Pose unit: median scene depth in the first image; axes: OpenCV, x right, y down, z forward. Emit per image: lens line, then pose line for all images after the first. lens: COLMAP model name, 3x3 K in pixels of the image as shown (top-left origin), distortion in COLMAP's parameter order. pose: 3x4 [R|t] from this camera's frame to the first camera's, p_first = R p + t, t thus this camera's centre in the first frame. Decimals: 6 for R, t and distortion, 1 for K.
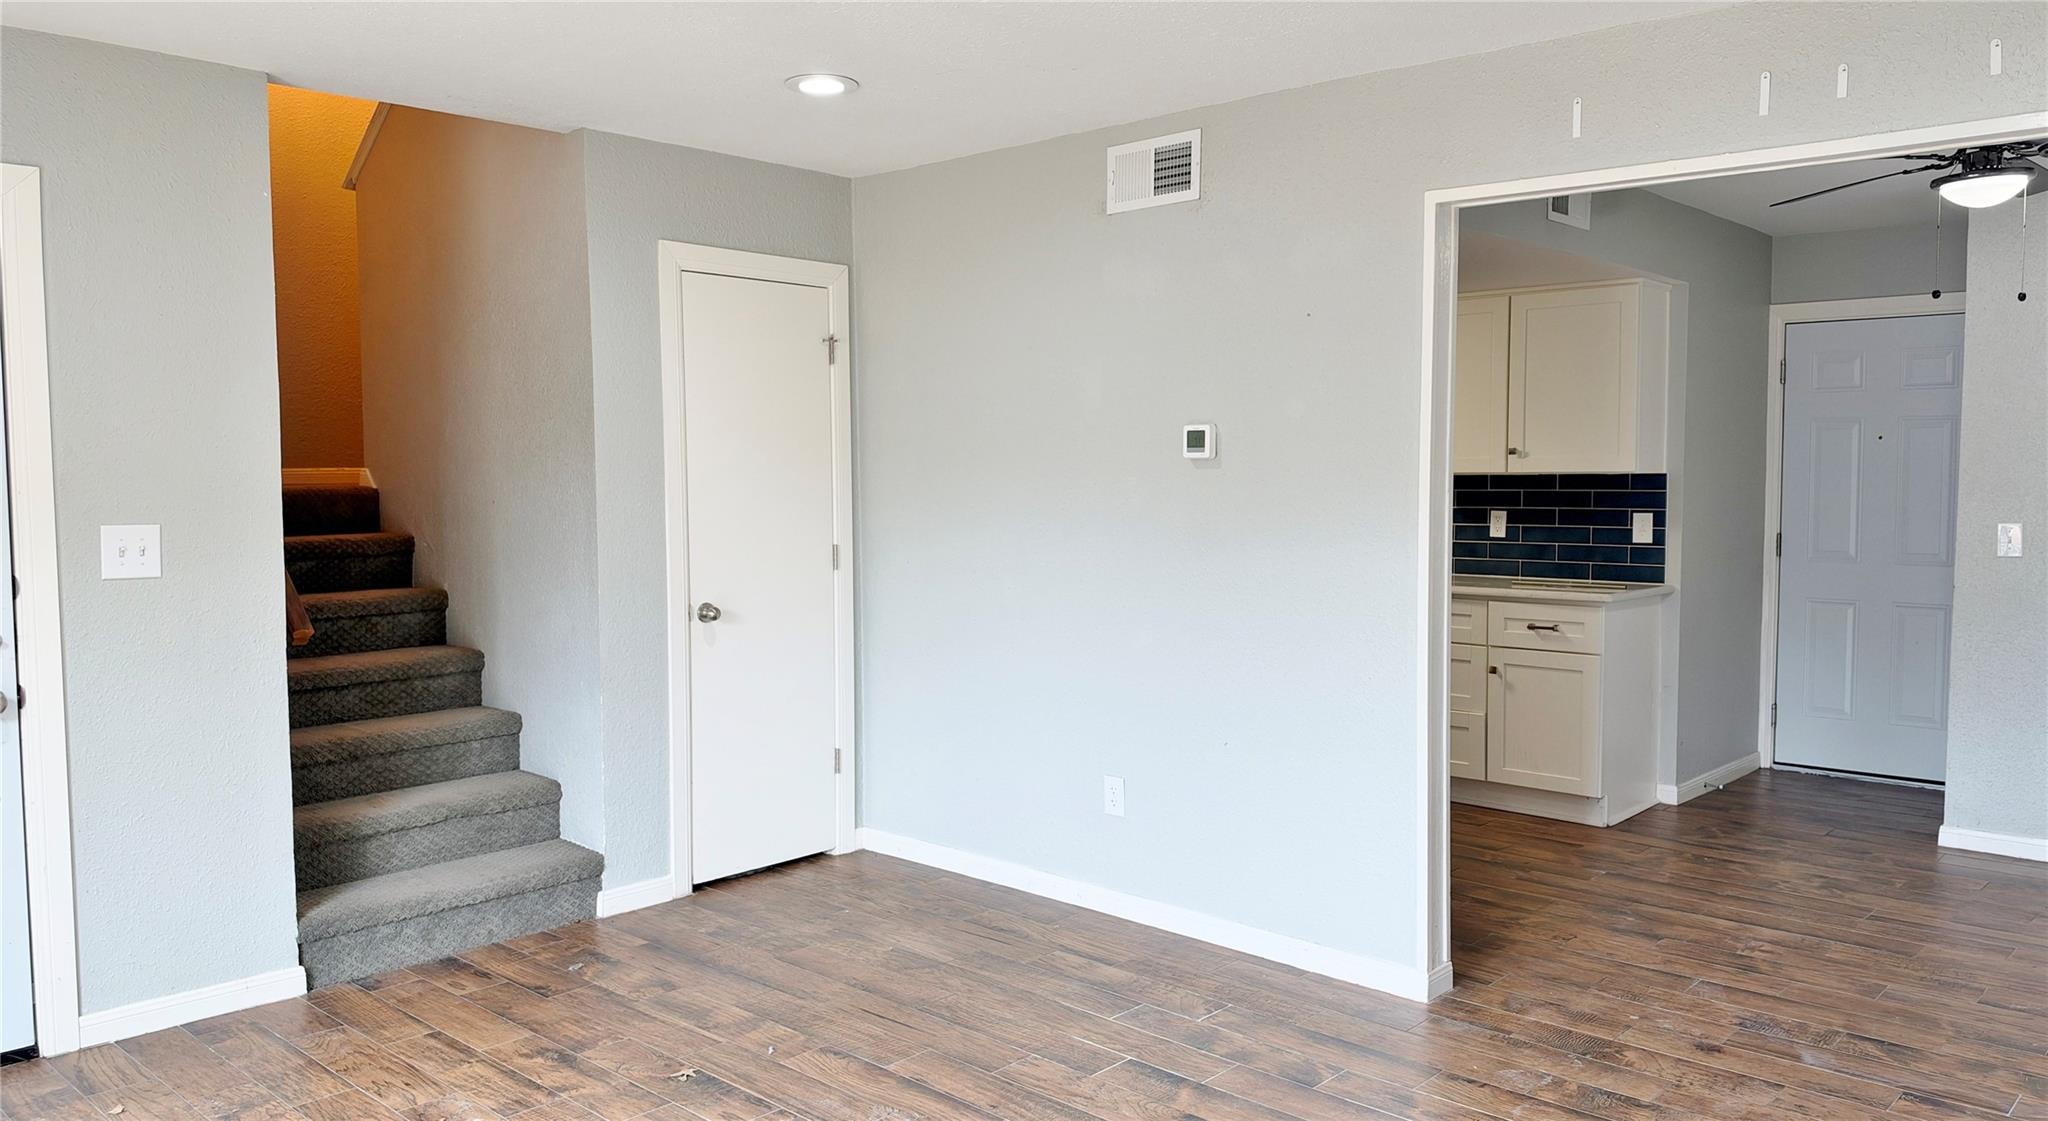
lens RADIAL K [[1532.6, 0, 1018.6], [0, 1532.6, 559.1], [0, 0, 1]] dist [-0.003459, -0.002835]
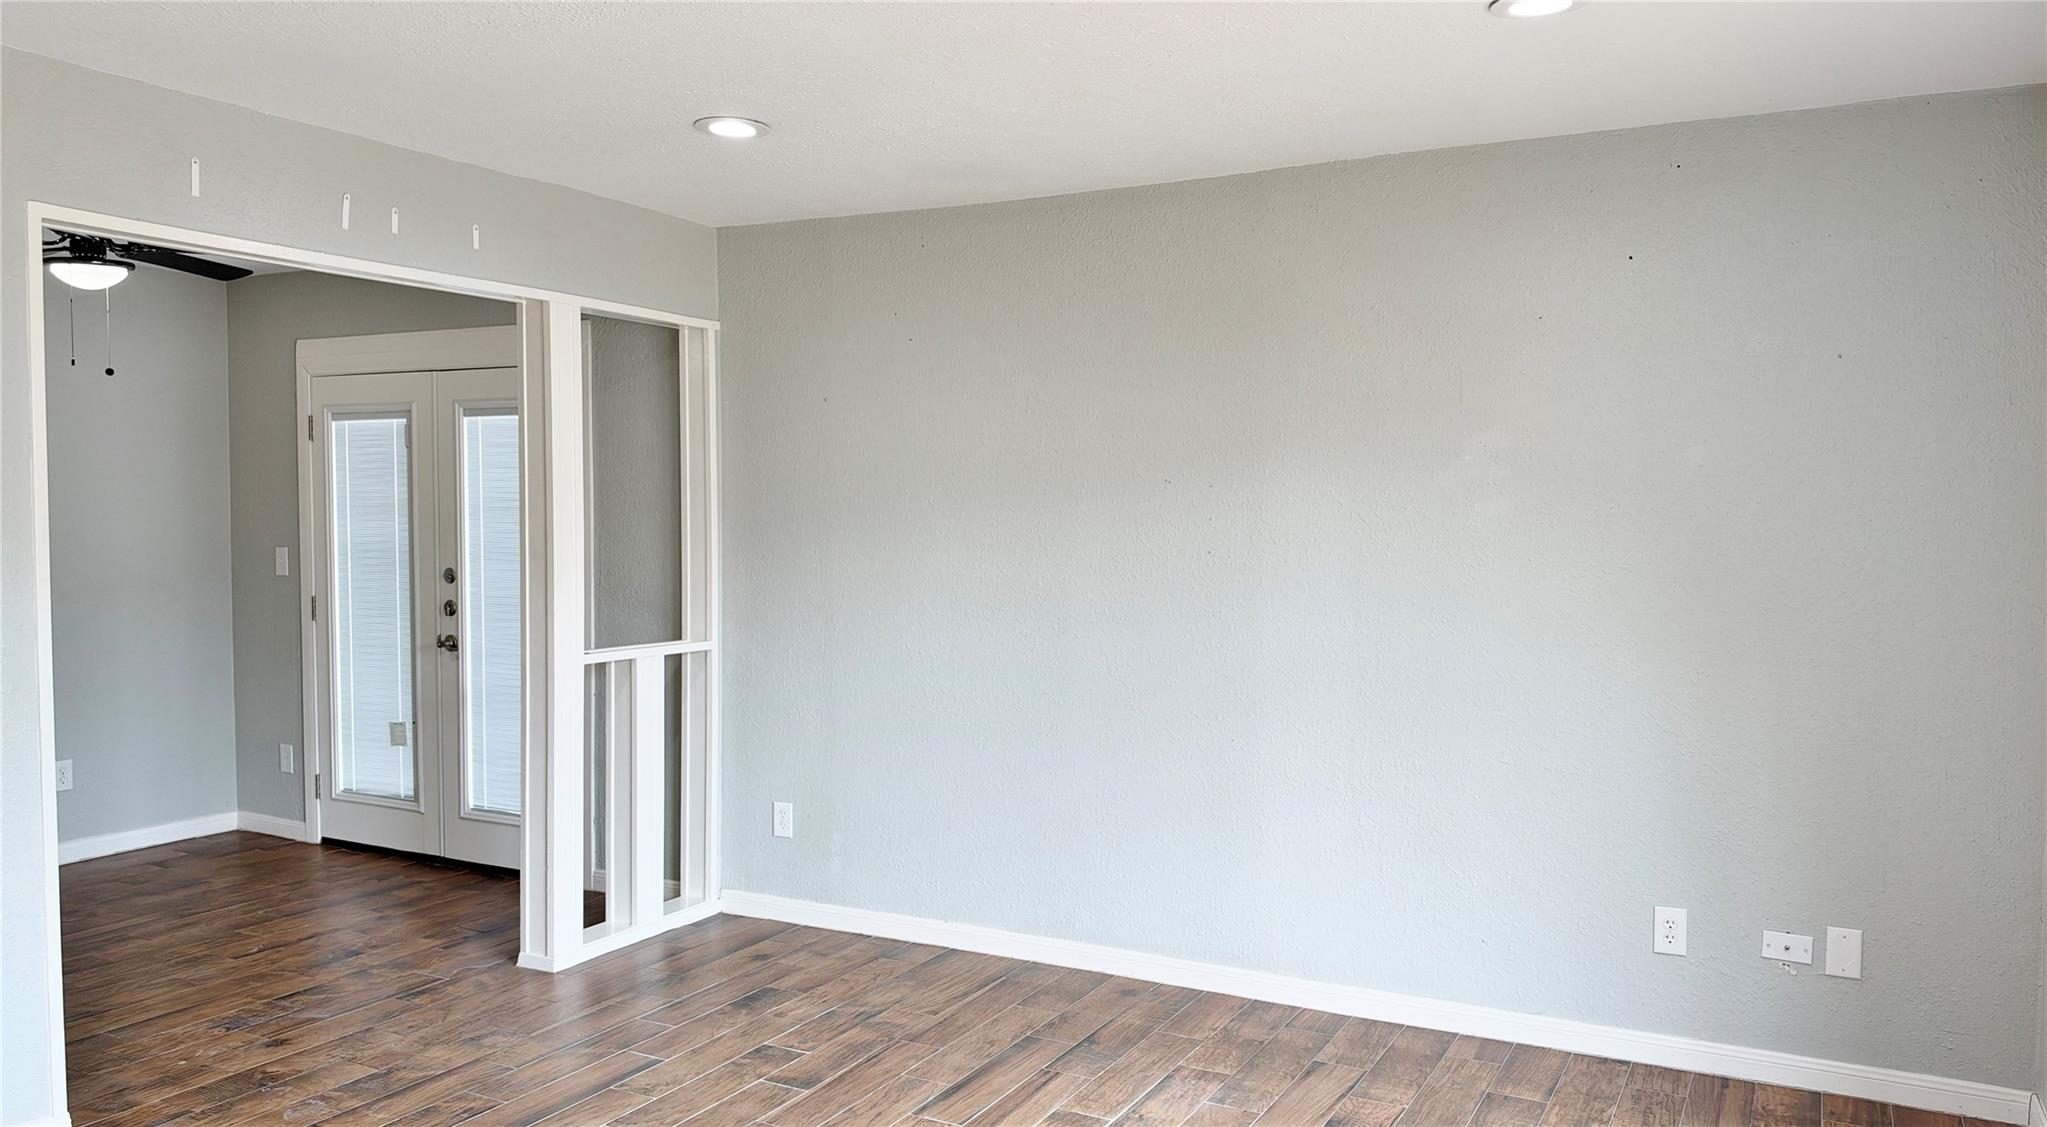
lens RADIAL K [[1542.4, 0, 1021.0], [0, 1542.4, 556.9], [0, 0, 1]] dist [-0.006707, -0.001728]
pose [[-0.257079, -0.031774, 0.965868, -0.749593], [0.062565, 0.996815, 0.049445, -0.053006], [-0.964363, 0.073141, -0.254273, 0.732508]]
